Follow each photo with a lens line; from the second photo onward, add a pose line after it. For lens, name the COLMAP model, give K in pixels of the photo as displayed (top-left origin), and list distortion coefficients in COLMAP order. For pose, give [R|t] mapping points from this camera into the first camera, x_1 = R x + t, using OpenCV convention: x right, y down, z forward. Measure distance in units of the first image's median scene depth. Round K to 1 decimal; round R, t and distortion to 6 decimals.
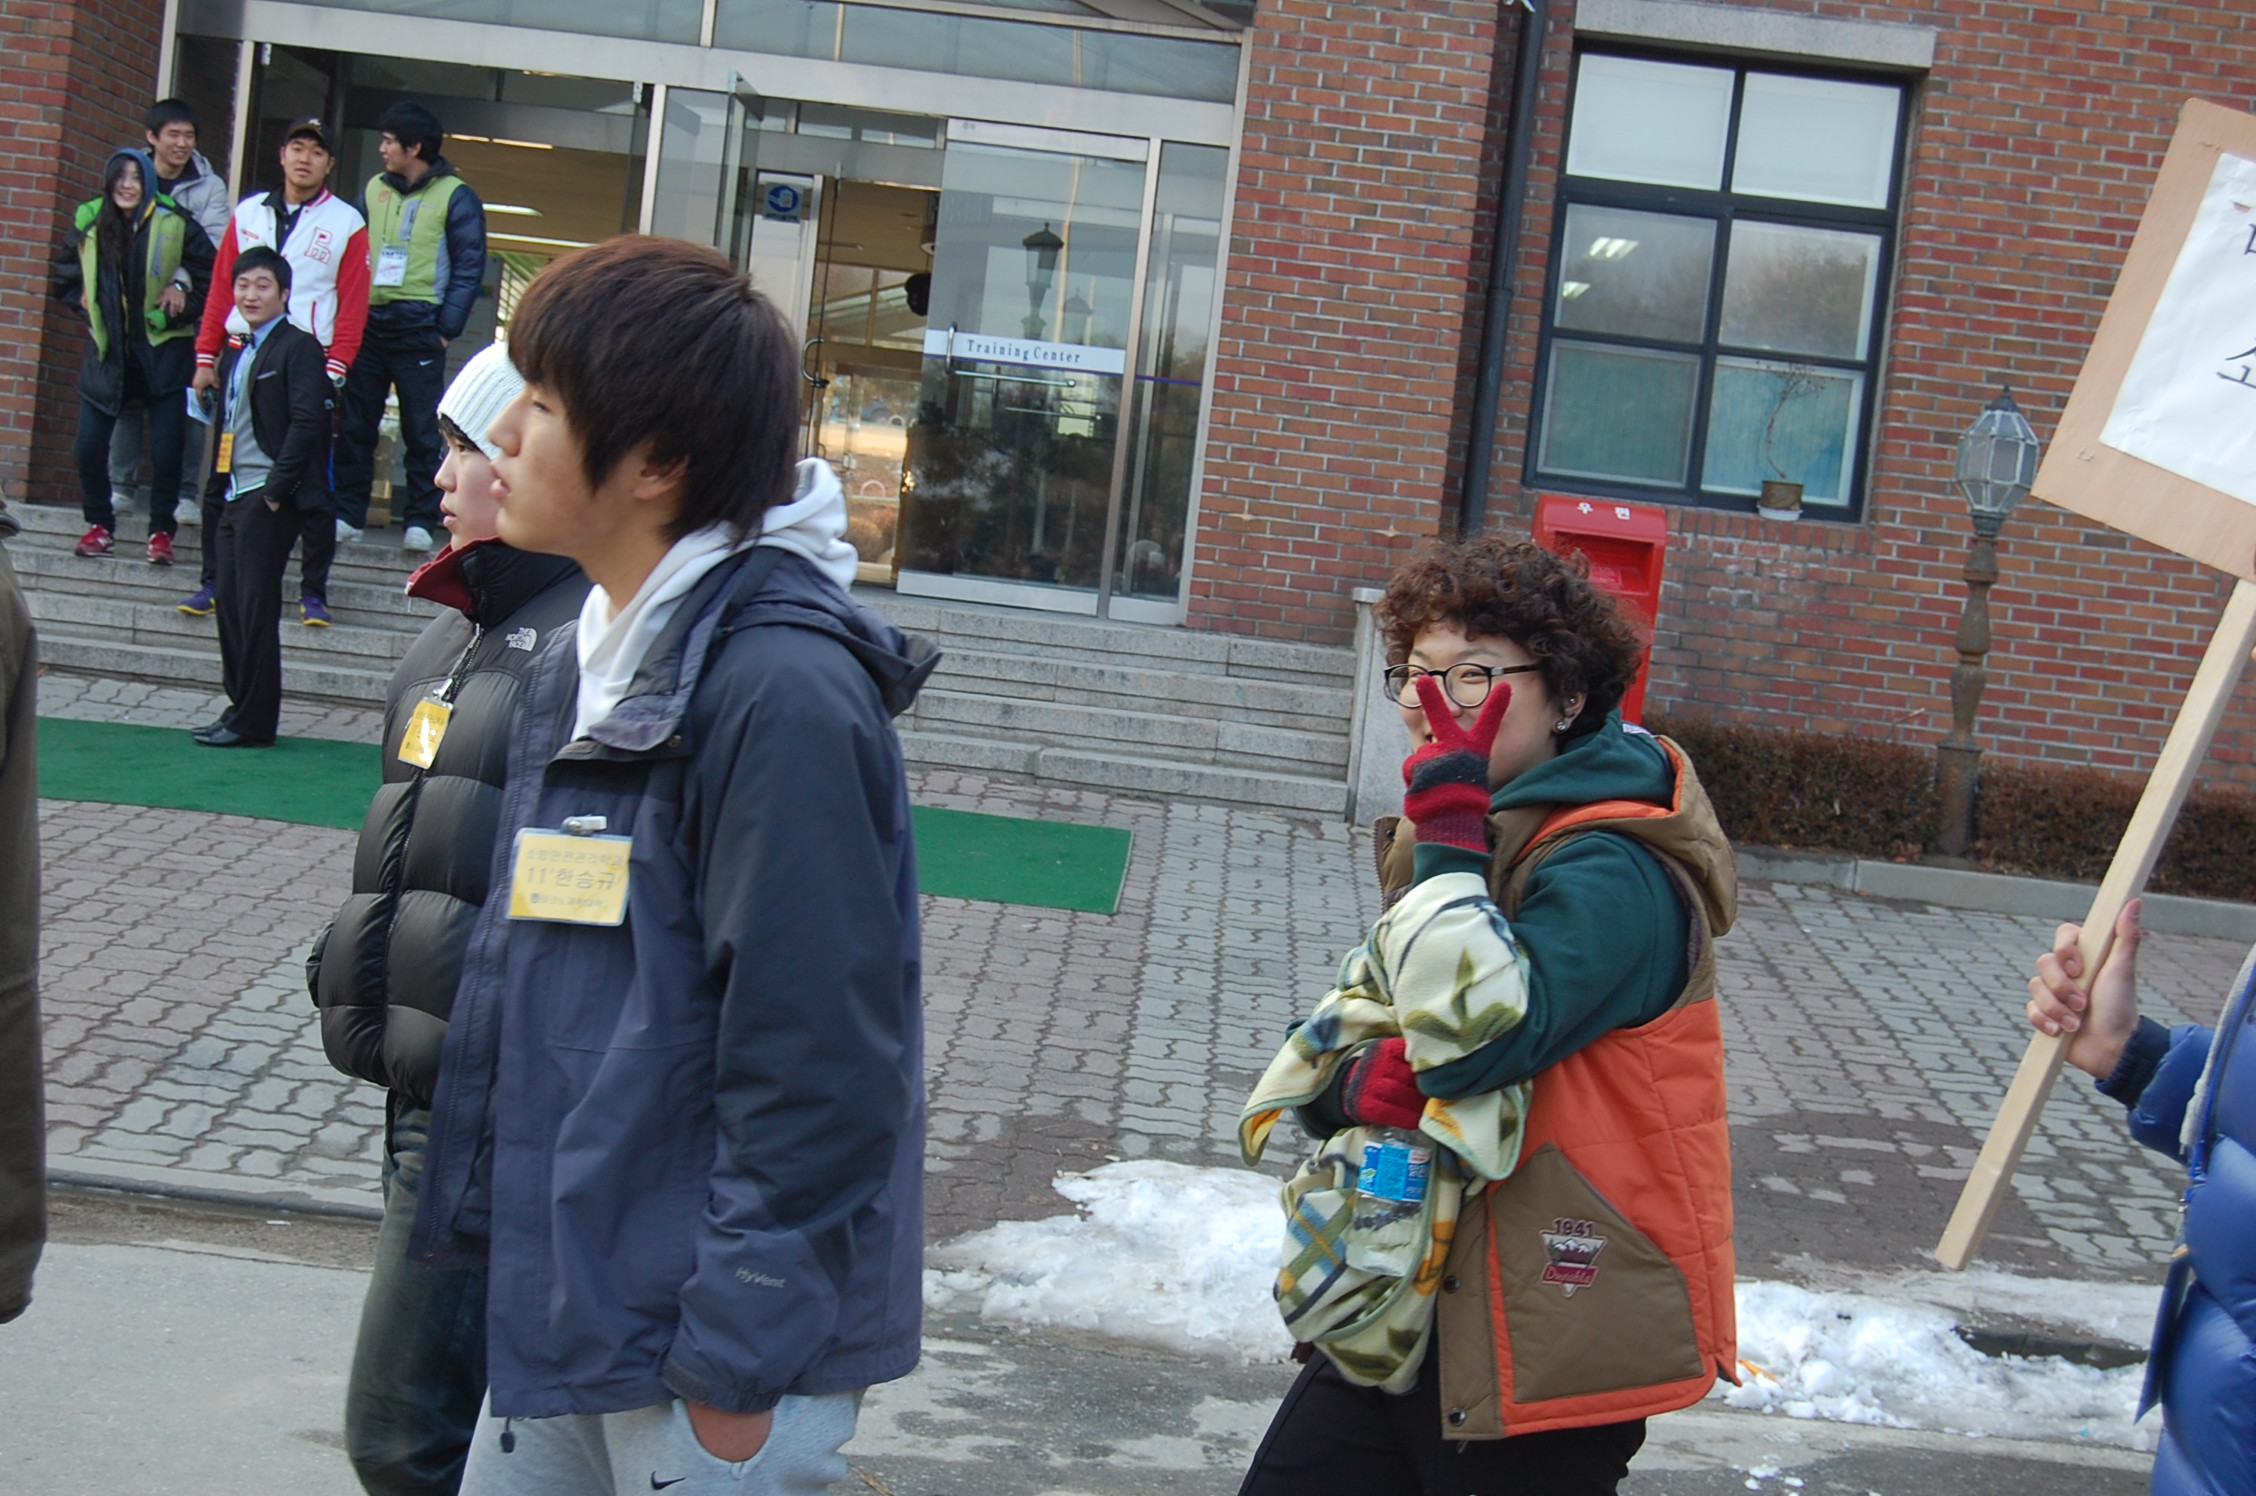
lens RADIAL K [[3426.2, 0, 1127.2], [0, 3426.2, 749.9], [0, 0, 1]] dist [0.002222, 0.000000]
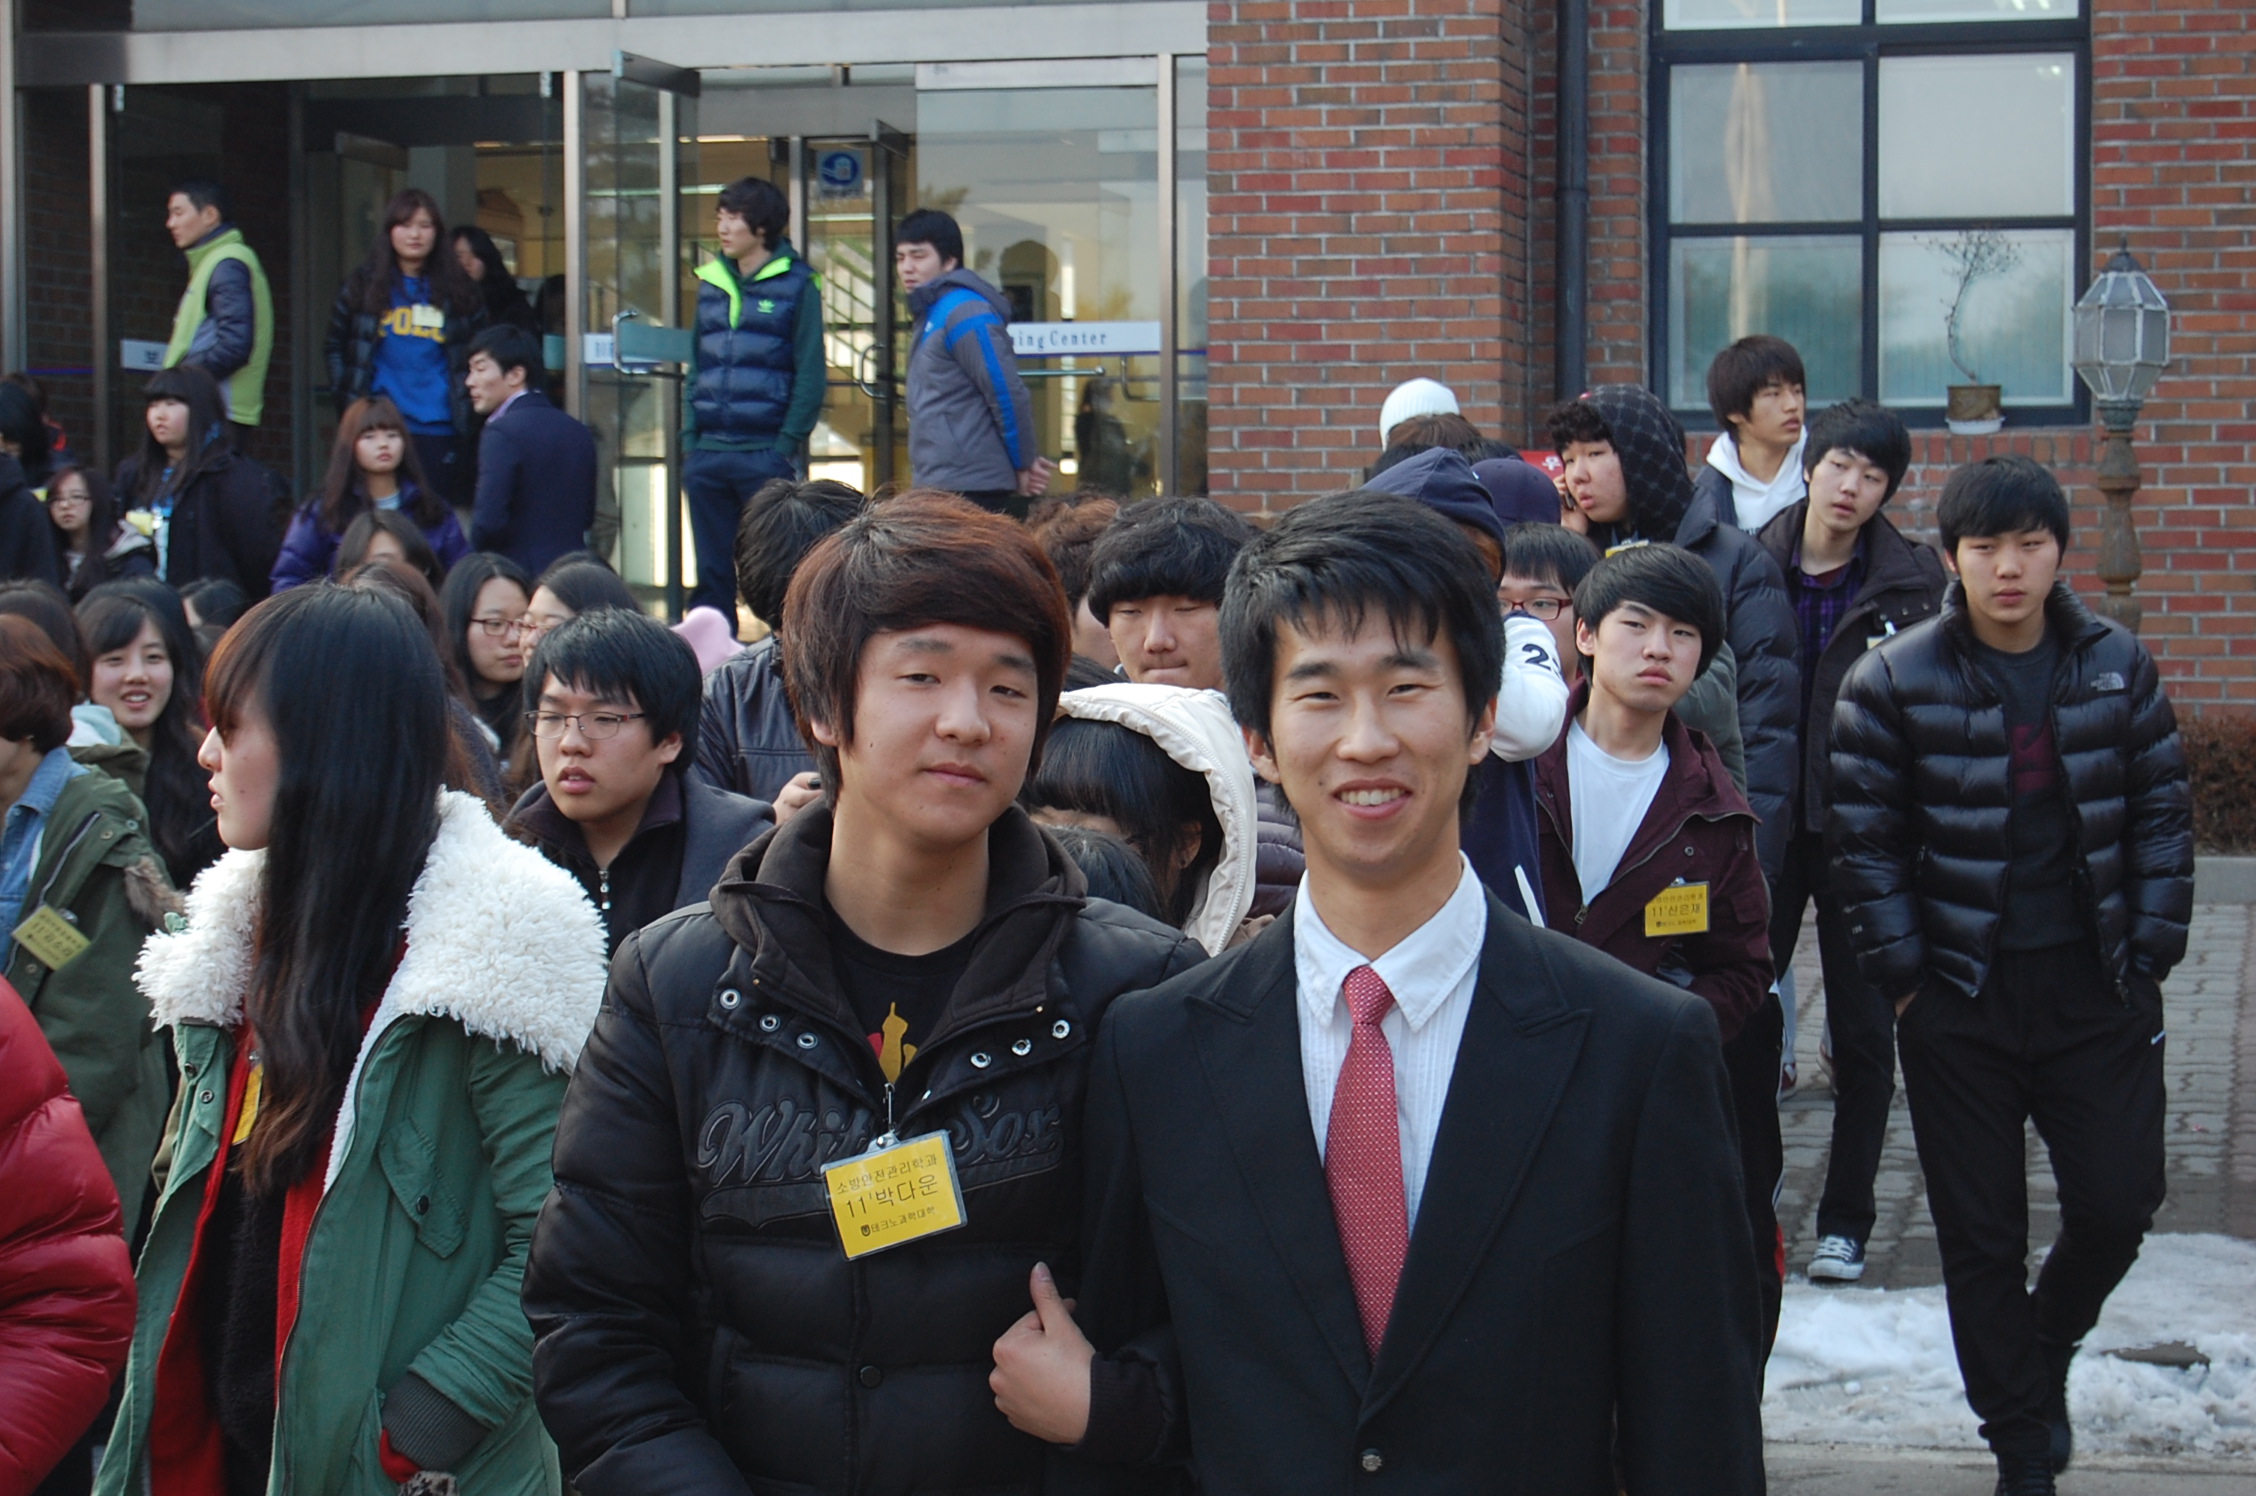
lens RADIAL K [[5278.3, 0, 1128.4], [0, 5278.3, 746.8], [0, 0, 1]] dist [0.052615, 0.000000]
pose [[0.973210, -0.110486, -0.201633, 0.248176], [0.105445, 0.993787, -0.035606, 0.027191], [0.204314, 0.013391, 0.978814, -0.222732]]
